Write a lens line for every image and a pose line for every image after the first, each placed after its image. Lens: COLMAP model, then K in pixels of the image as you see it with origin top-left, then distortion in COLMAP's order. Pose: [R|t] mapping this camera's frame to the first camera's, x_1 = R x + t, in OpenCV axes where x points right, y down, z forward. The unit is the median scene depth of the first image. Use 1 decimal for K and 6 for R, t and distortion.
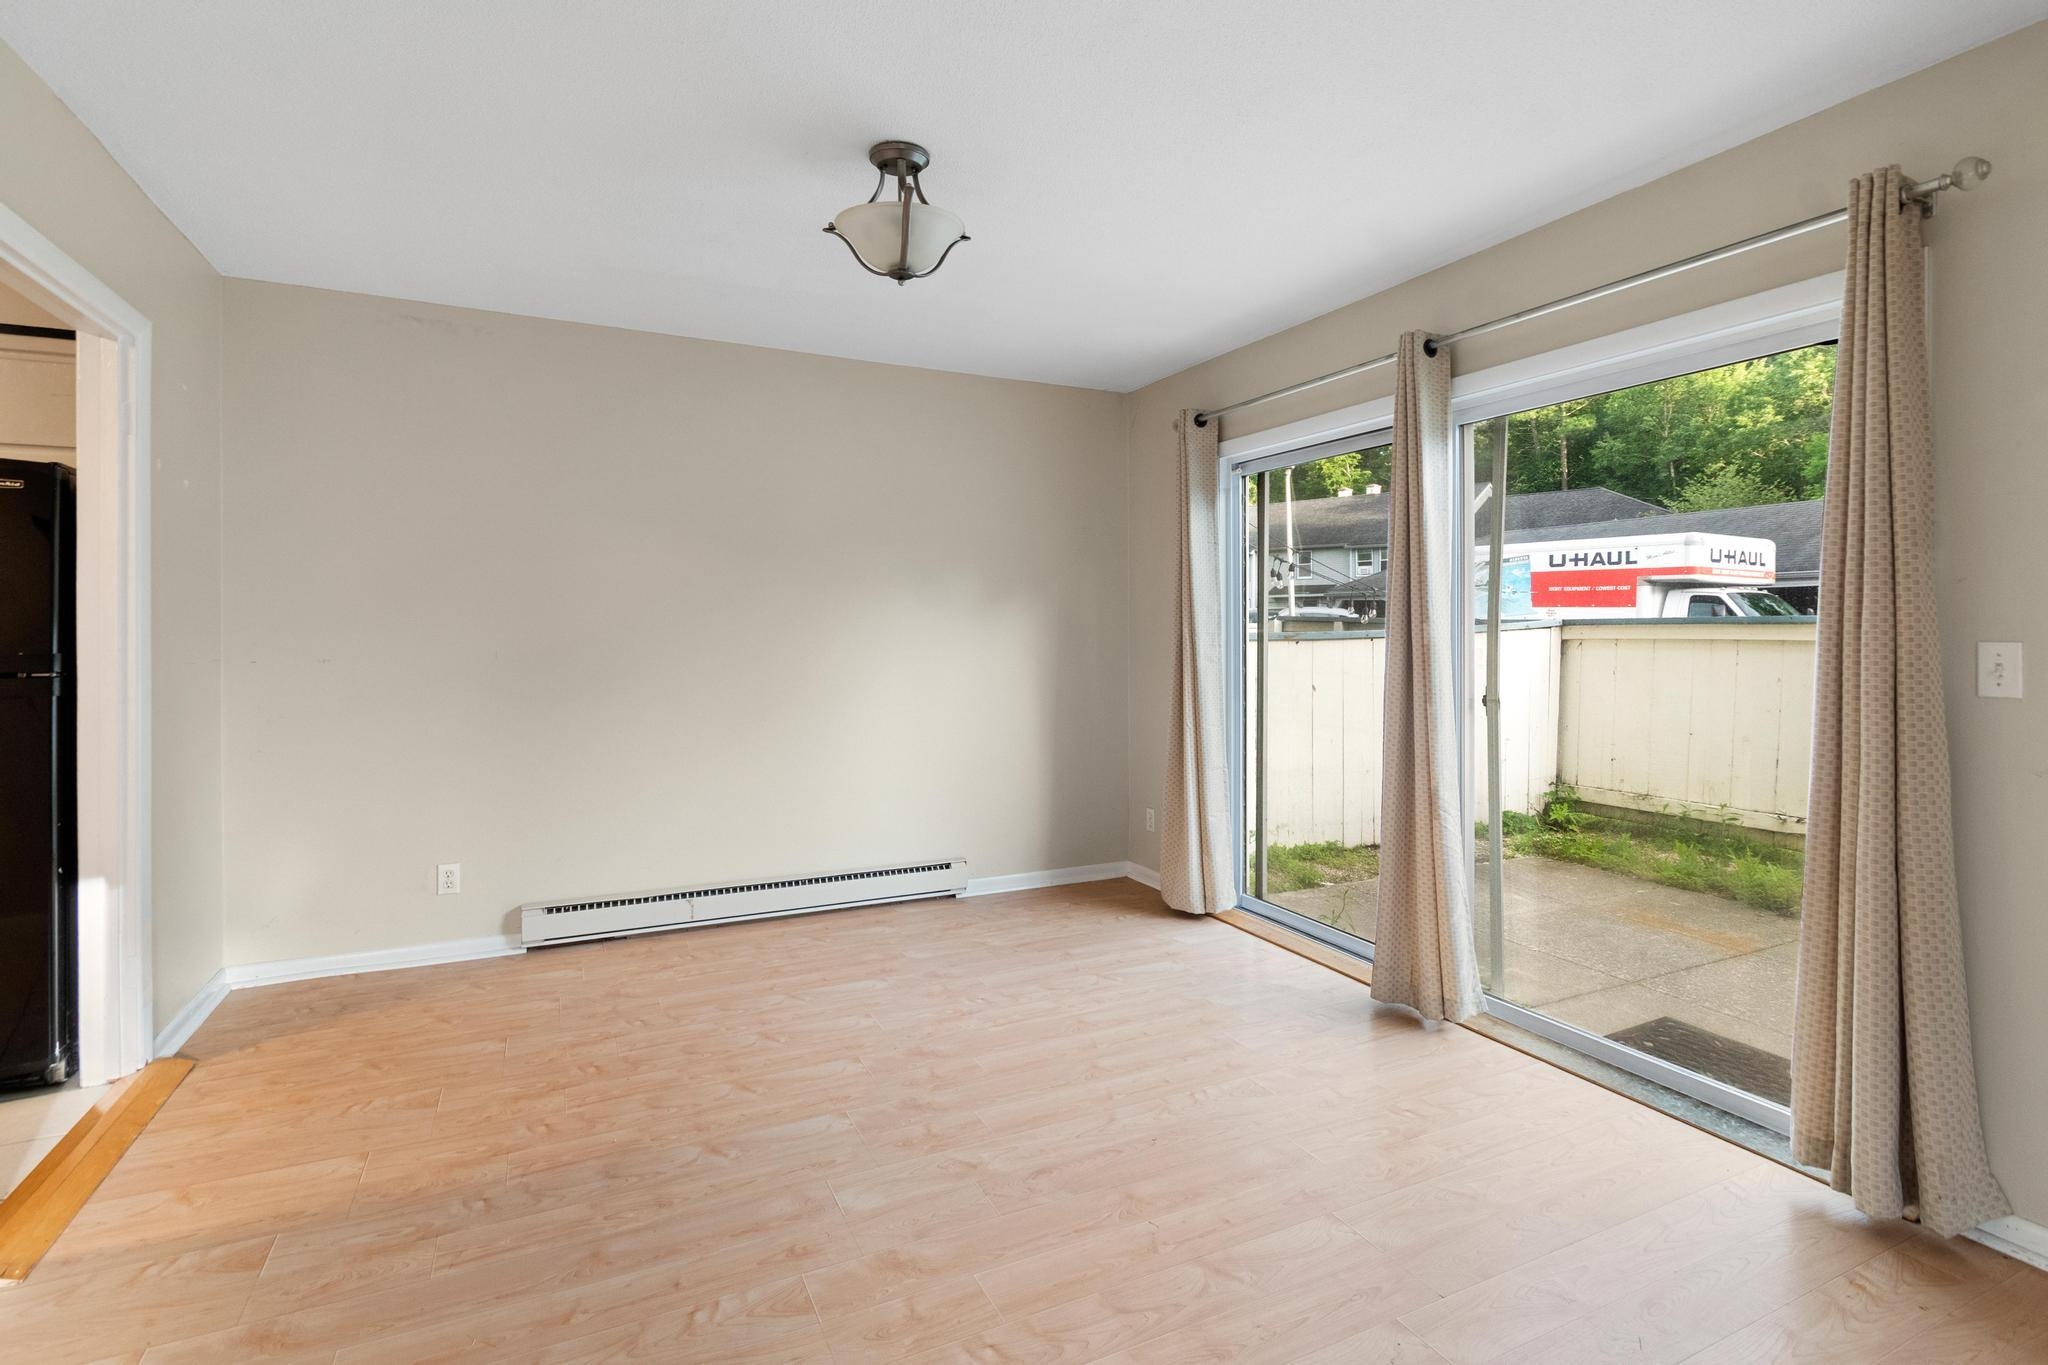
lens RADIAL K [[972.6, 0, 1031.6], [0, 972.6, 631.3], [0, 0, 1]] dist [0.005317, -0.006812]
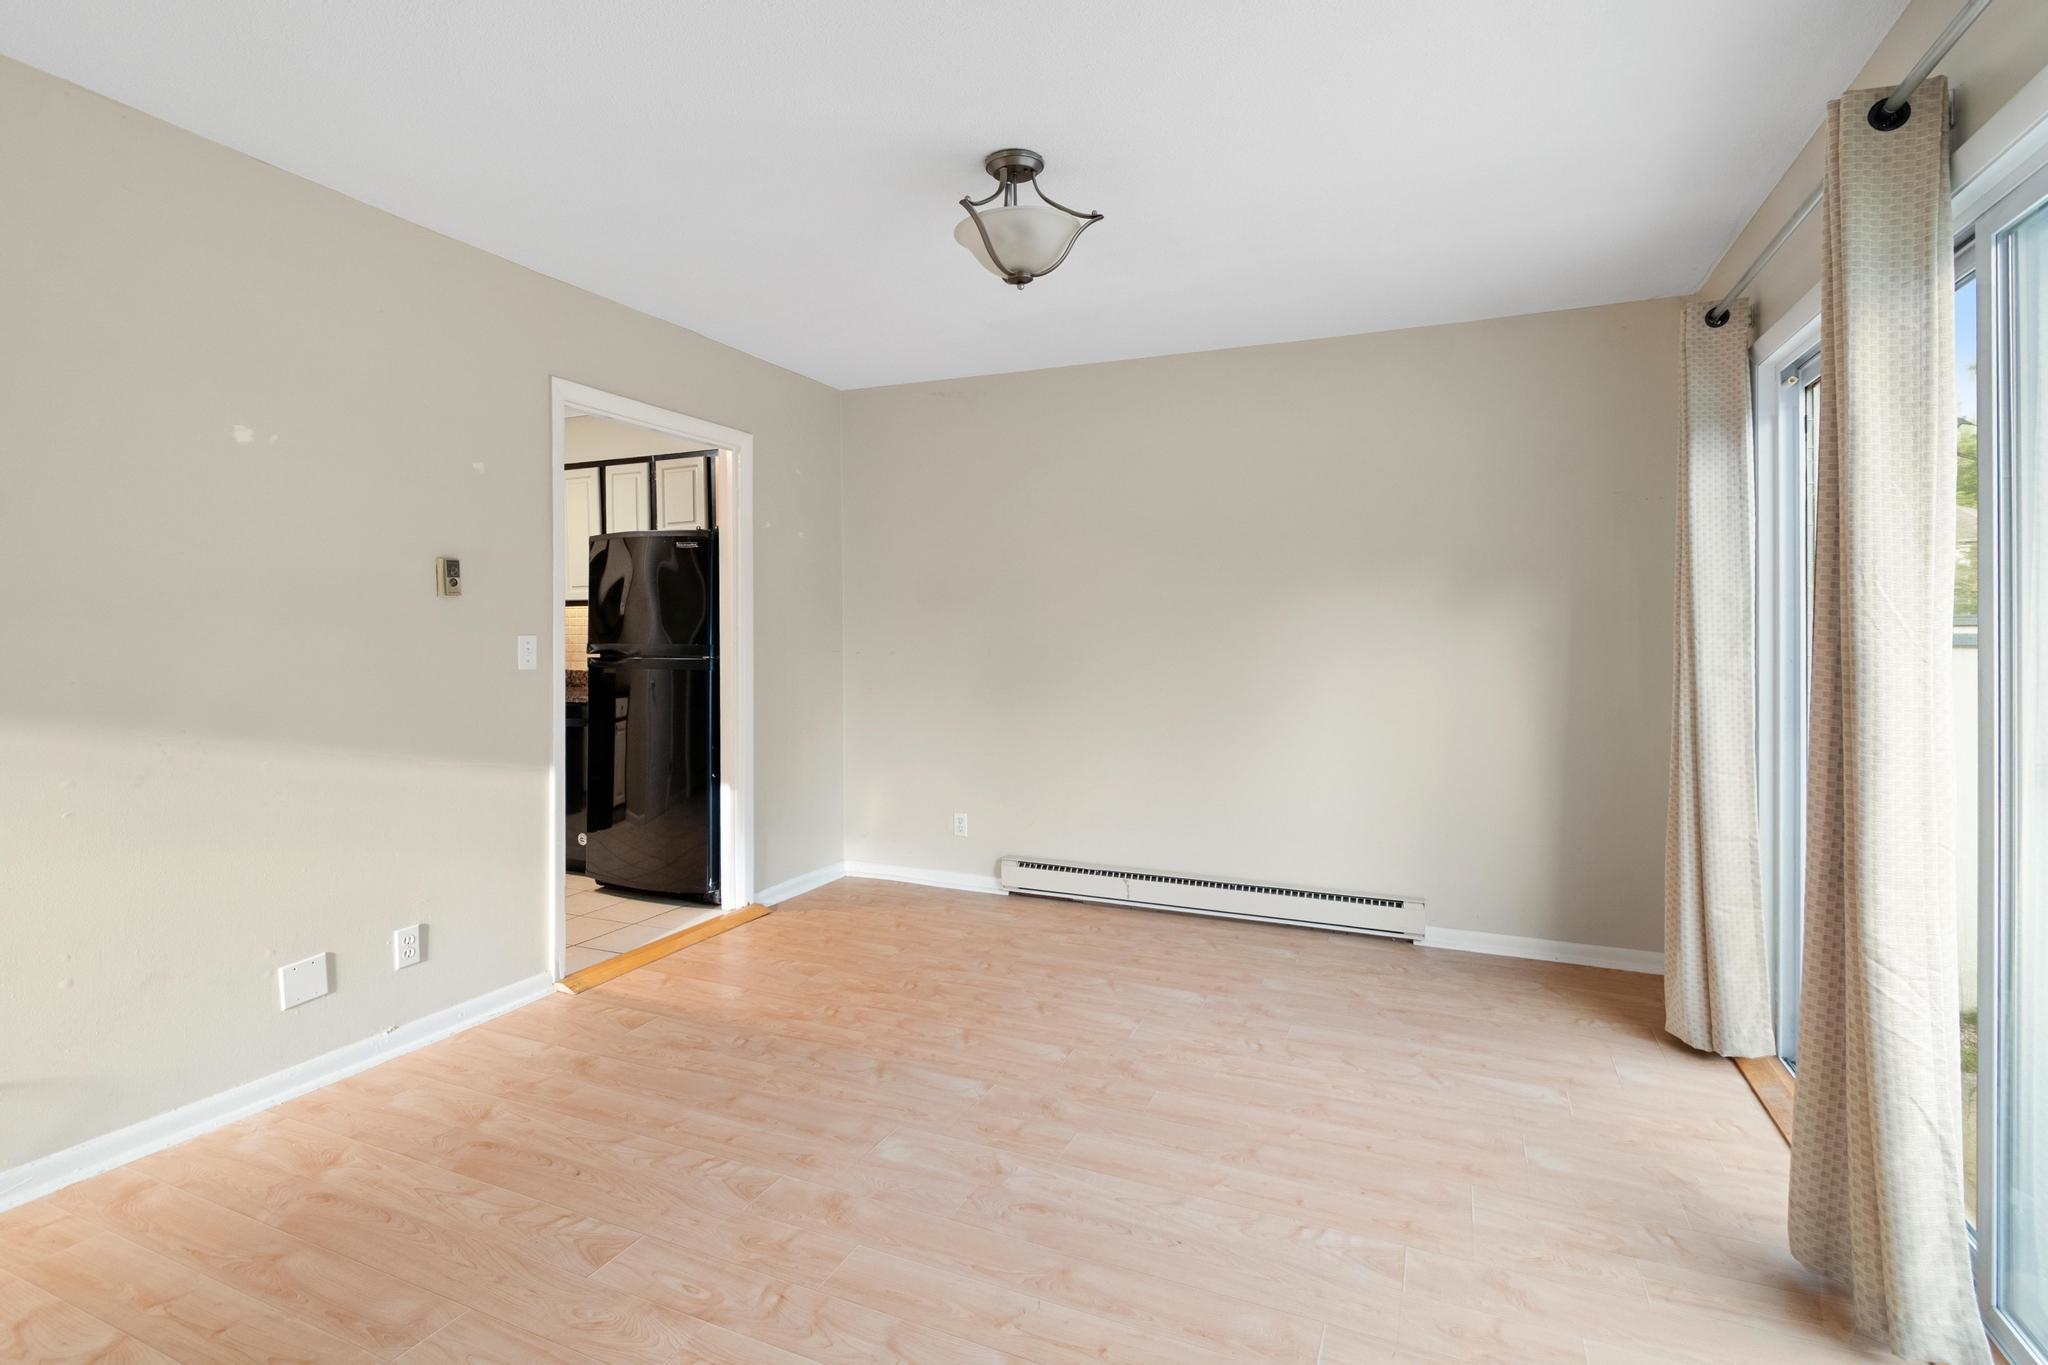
lens RADIAL K [[972.6, 0, 1031.6], [0, 972.6, 631.3], [0, 0, 1]] dist [0.005317, -0.006812]
pose [[0.647650, -0.001348, -0.761937, 0.562890], [-0.000250, 0.999998, -0.001982, 0.002271], [0.761938, 0.001474, 0.647648, 0.303435]]
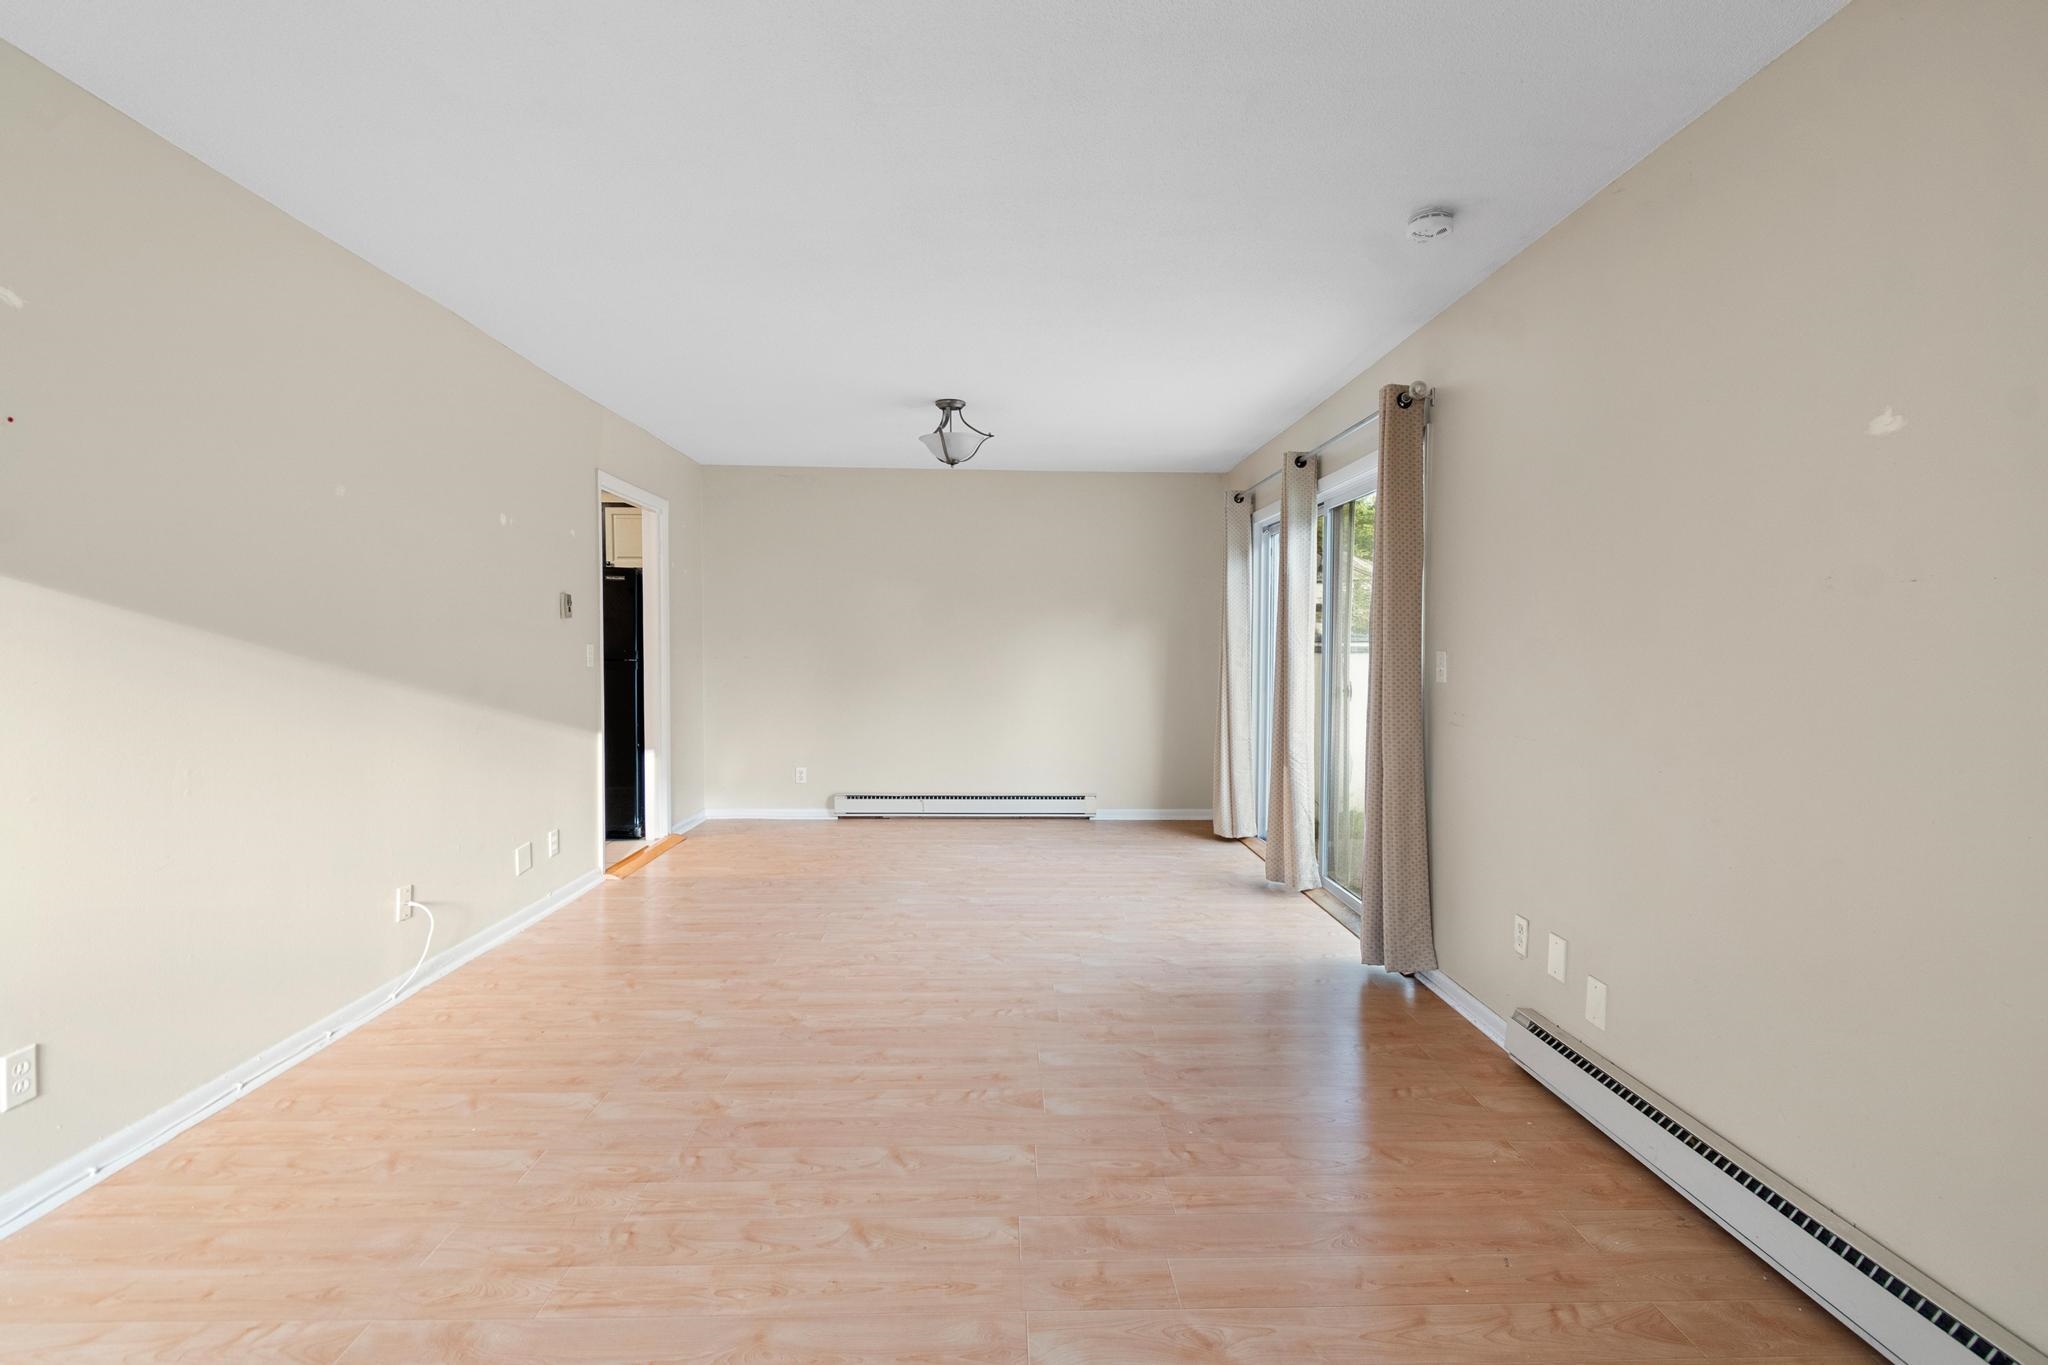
lens RADIAL K [[957.5, 0, 1035.1], [0, 957.5, 677.5], [0, 0, 1]] dist [0.000801, 0.000059]
pose [[0.912622, 0.019040, -0.408361, 0.715085], [-0.005963, 0.999428, 0.033274, 0.003199], [0.408761, -0.027931, 0.912214, -0.624992]]
